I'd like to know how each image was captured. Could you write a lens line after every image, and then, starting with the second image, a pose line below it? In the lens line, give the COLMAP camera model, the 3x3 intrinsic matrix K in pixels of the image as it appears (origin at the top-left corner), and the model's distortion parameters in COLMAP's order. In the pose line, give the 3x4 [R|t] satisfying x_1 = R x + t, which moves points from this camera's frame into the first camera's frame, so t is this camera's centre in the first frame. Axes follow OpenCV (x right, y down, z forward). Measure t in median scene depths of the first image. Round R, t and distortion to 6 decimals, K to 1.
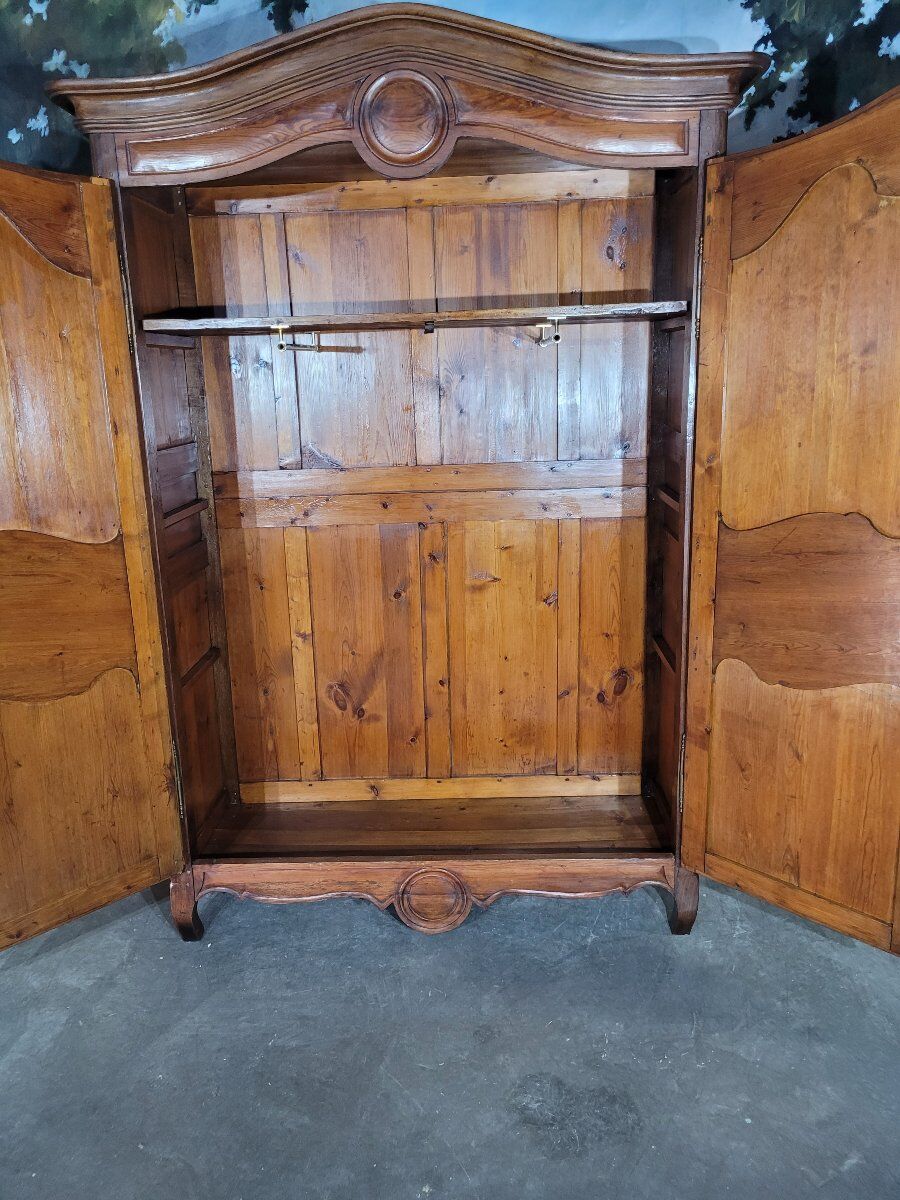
lens RADIAL K [[920.6, 0, 454.2], [0, 920.6, 584.2], [0, 0, 1]] dist [0.047897, -0.028783]
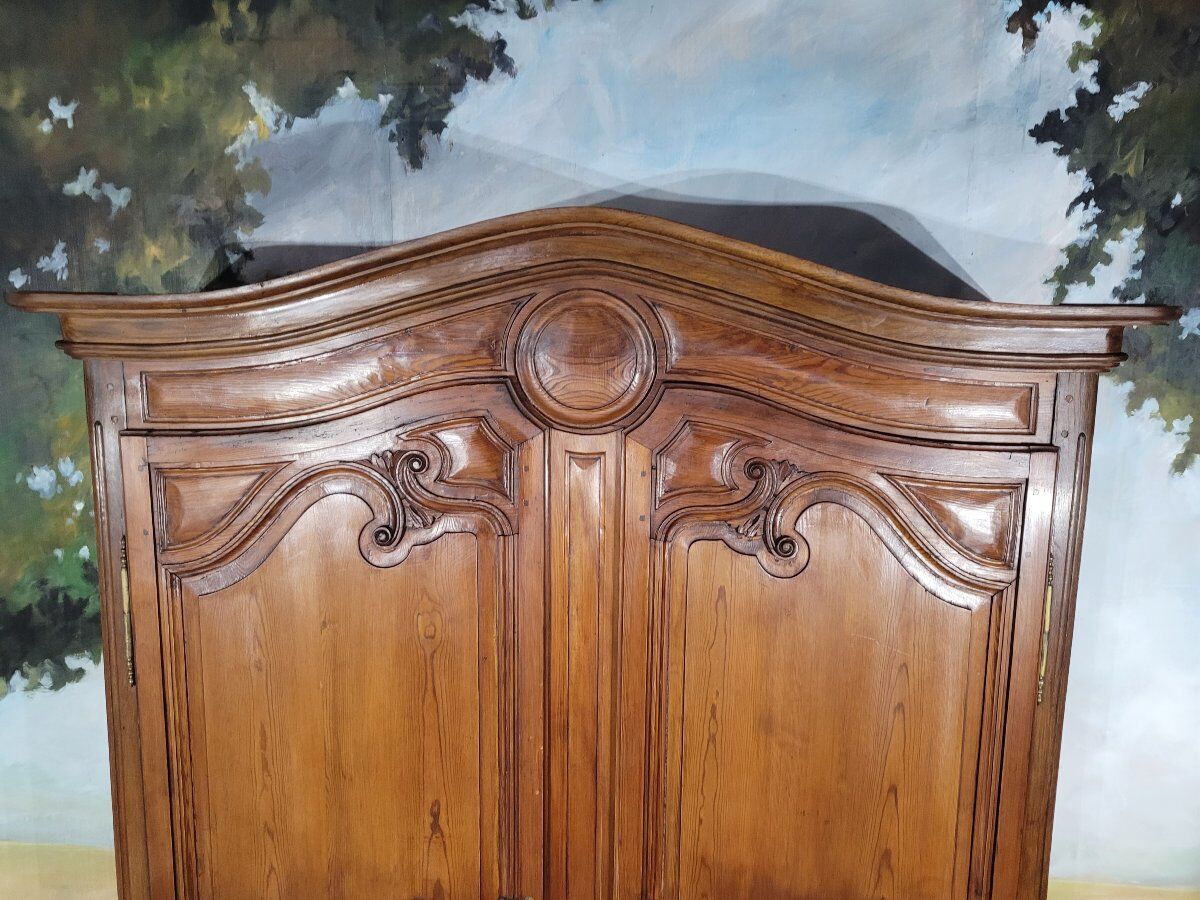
lens RADIAL K [[920.6, 0, 591.1], [0, 920.6, 454.5], [0, 0, 1]] dist [0.047897, -0.028783]
pose [[0.999180, 0.037980, 0.014040, -0.049067], [-0.036874, 0.996720, -0.072038, -0.339054], [-0.016730, 0.071461, 0.997303, 0.328065]]
